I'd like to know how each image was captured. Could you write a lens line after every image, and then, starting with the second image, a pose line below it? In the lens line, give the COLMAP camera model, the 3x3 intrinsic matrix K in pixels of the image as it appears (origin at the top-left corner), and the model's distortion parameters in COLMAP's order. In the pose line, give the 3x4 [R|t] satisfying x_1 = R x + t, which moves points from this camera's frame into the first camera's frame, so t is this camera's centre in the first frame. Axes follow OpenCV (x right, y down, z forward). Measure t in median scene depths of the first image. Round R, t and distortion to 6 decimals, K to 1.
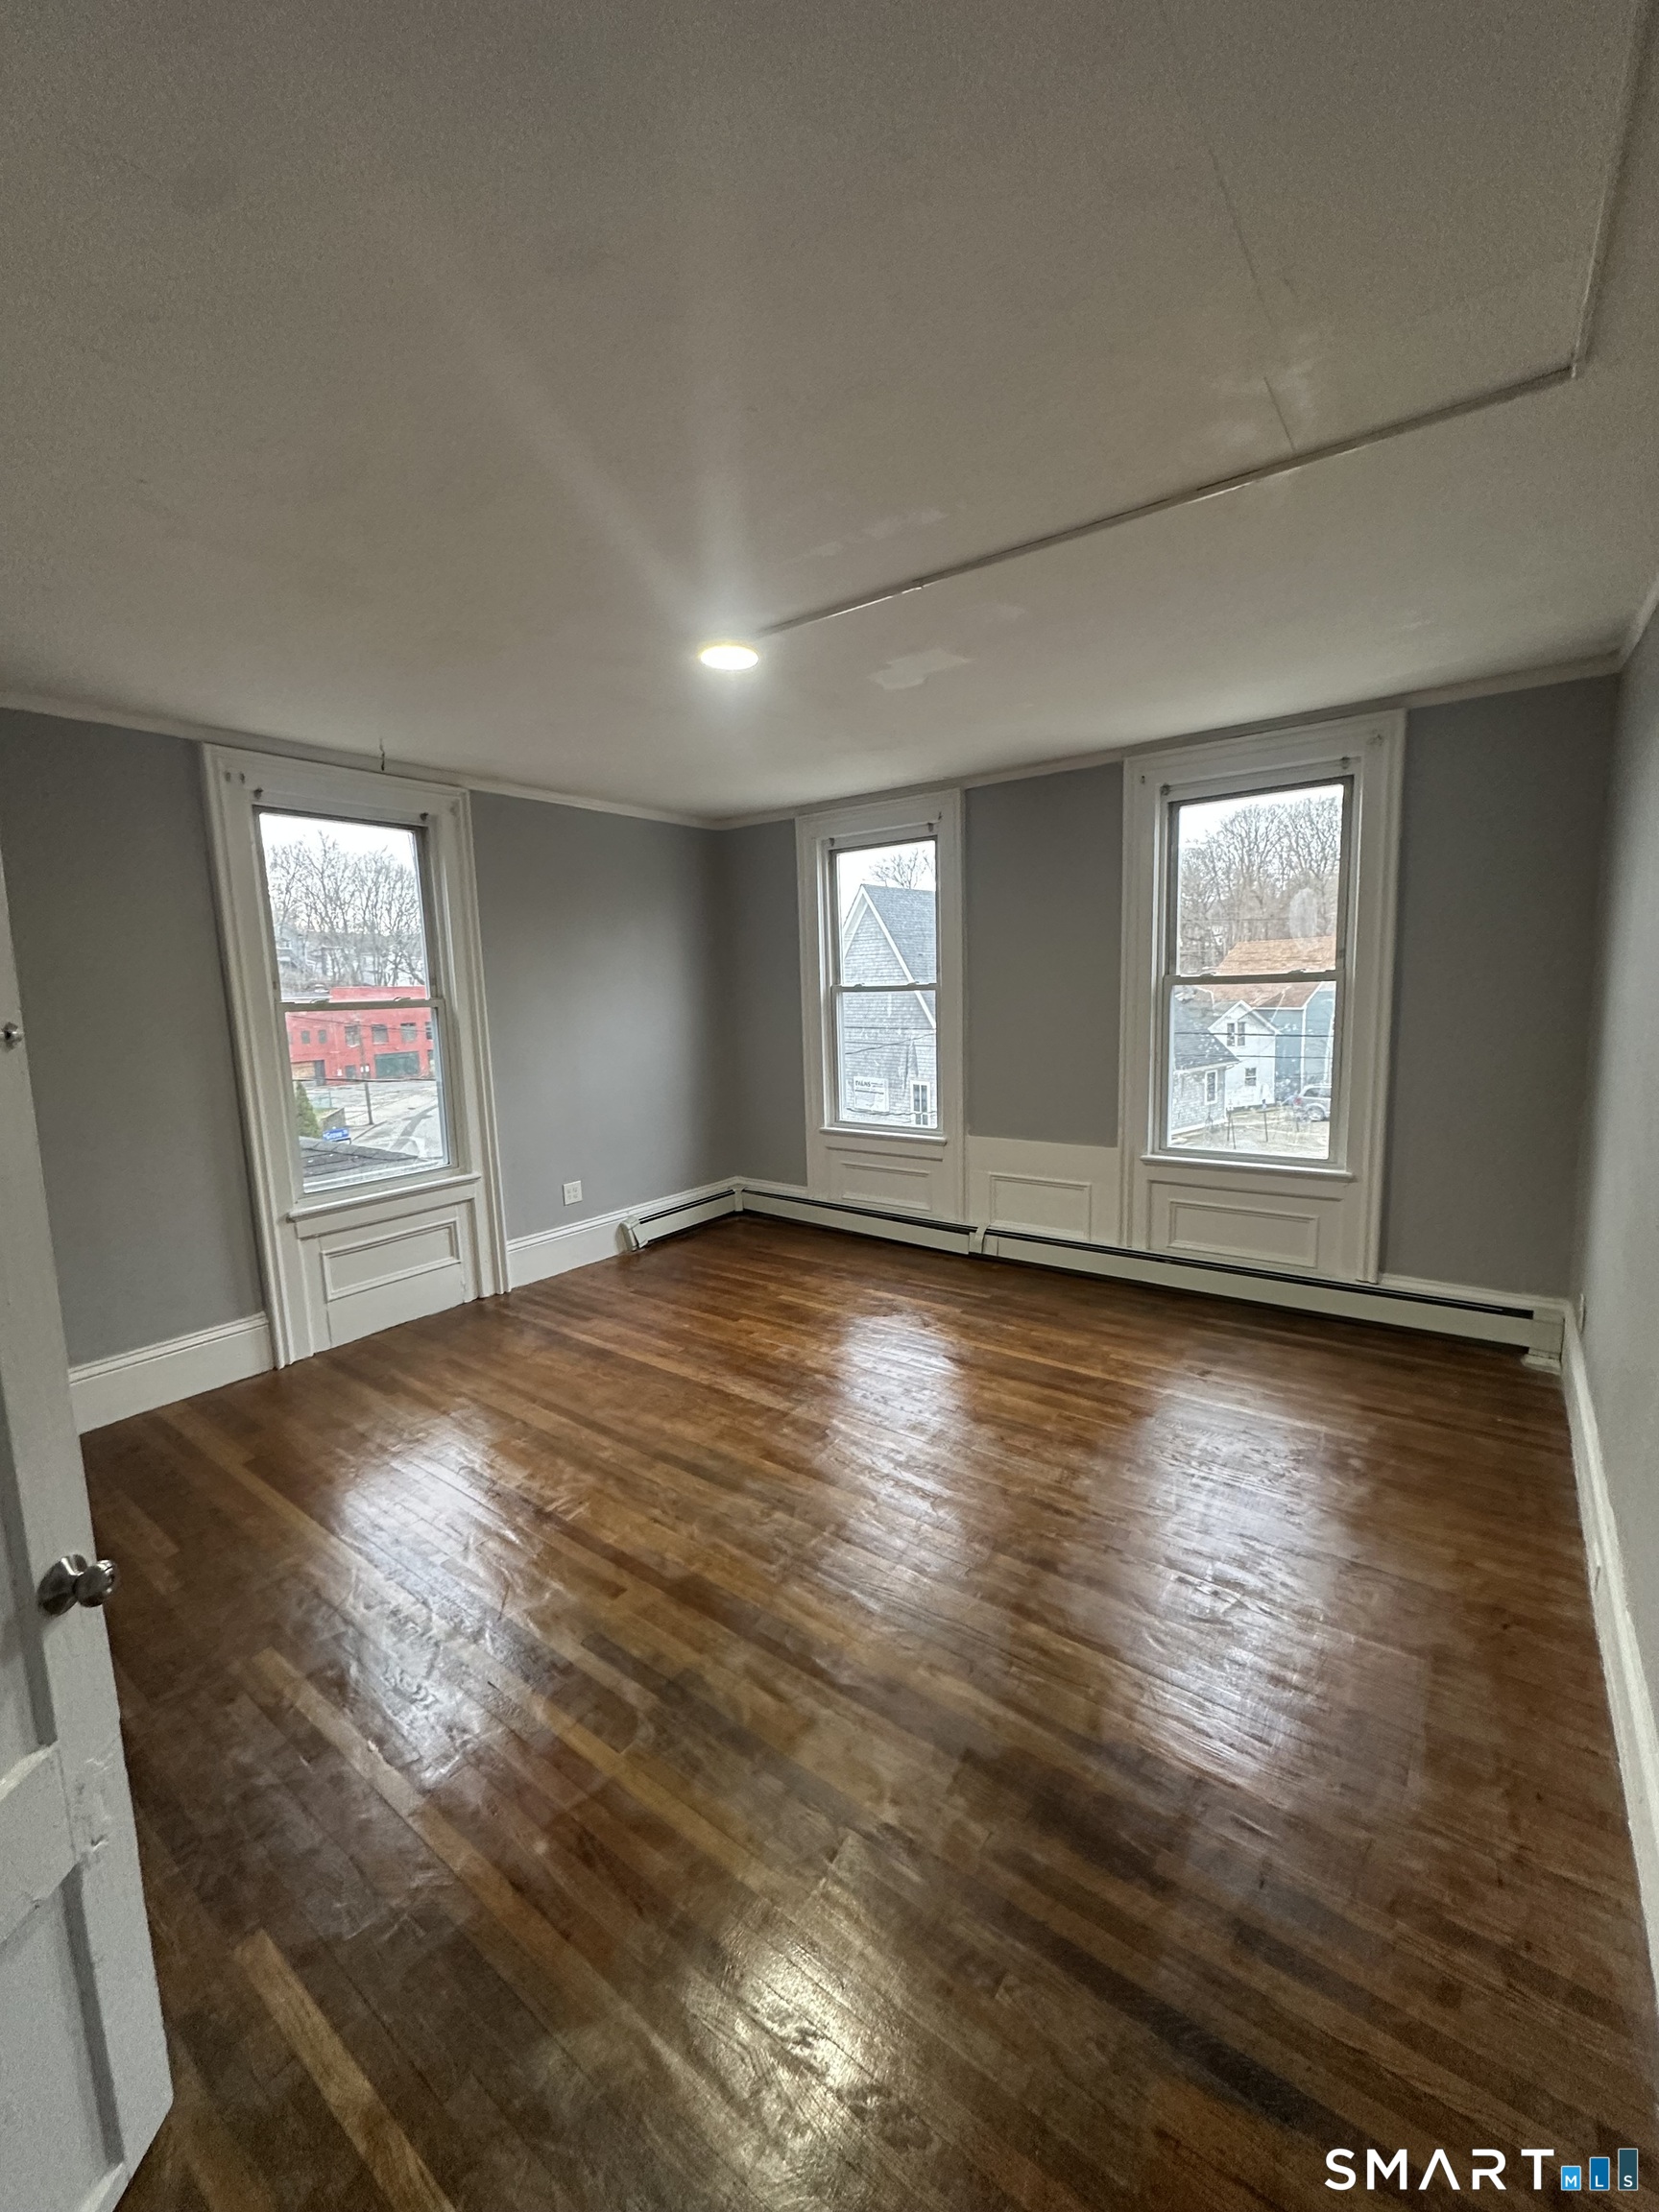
lens RADIAL K [[882.8, 0, 829.5], [0, 882.8, 1106.0], [0, 0, 1]] dist [-0.001736, -0.000163]
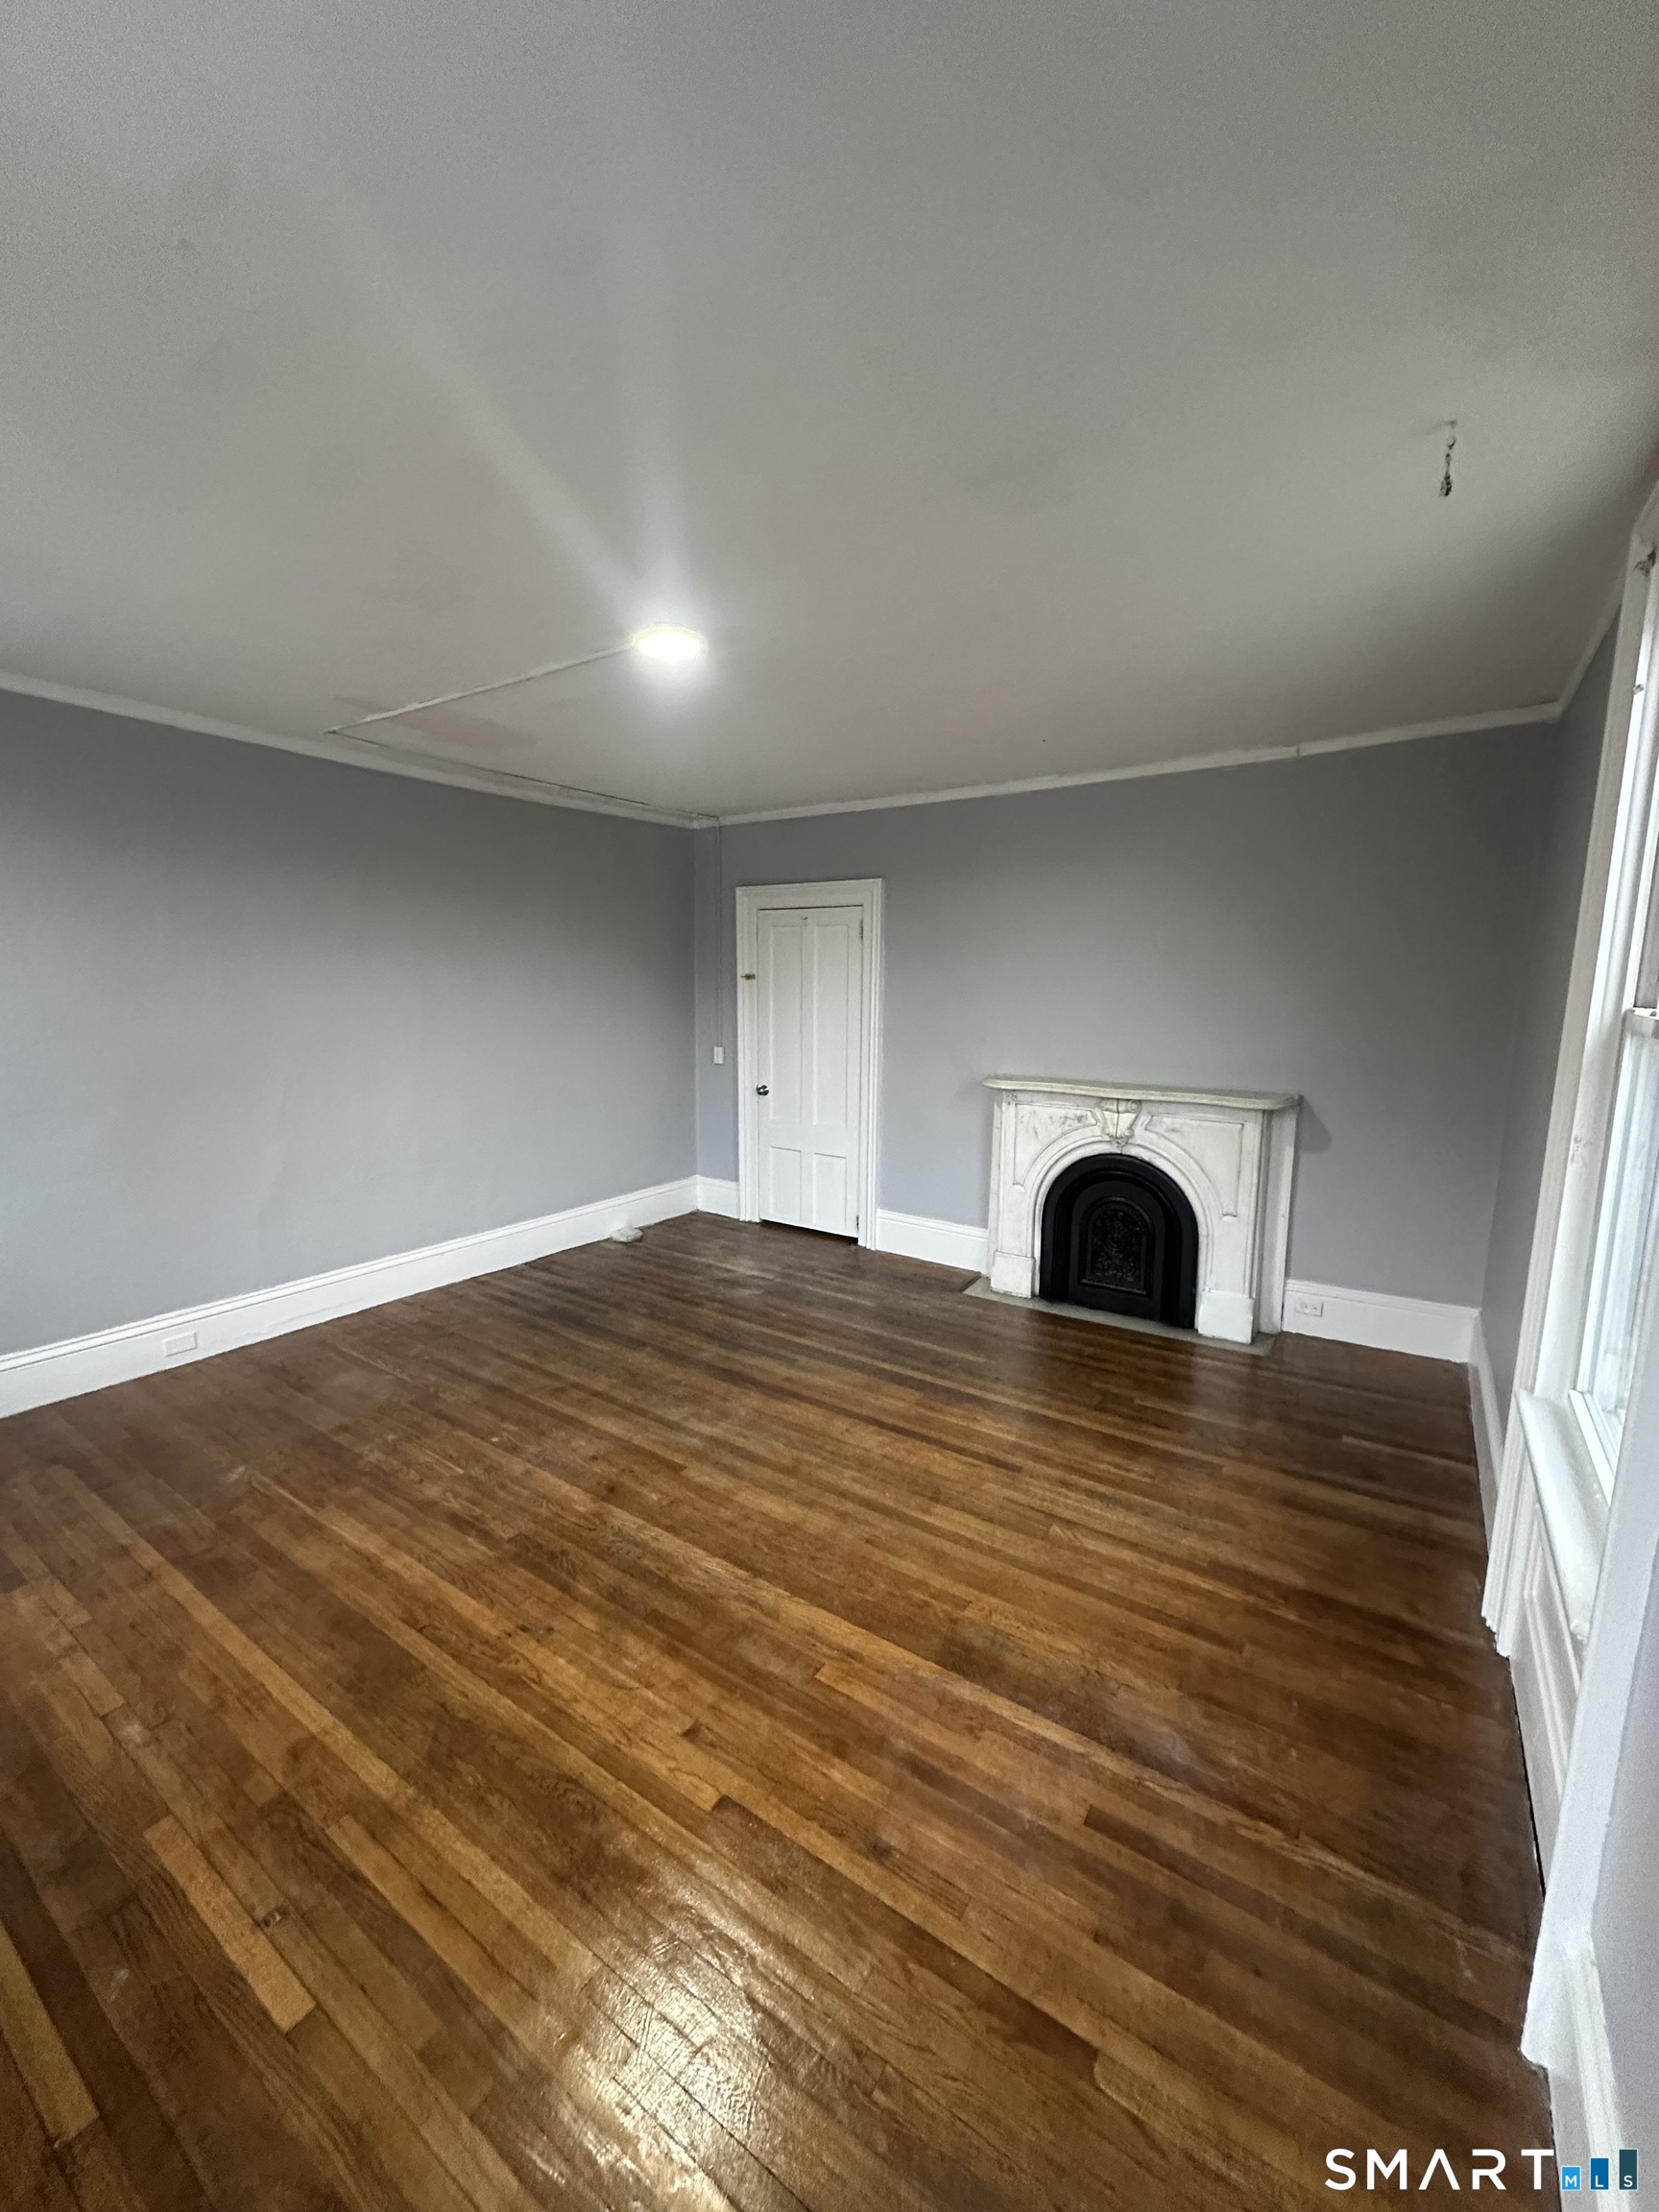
lens RADIAL K [[882.8, 0, 829.5], [0, 882.8, 1106.0], [0, 0, 1]] dist [-0.001736, -0.000163]
pose [[-0.998883, 0.026405, -0.039184, -0.174061], [0.014010, 0.957502, 0.288087, -0.219957], [0.045126, 0.287216, -0.956802, 1.525132]]
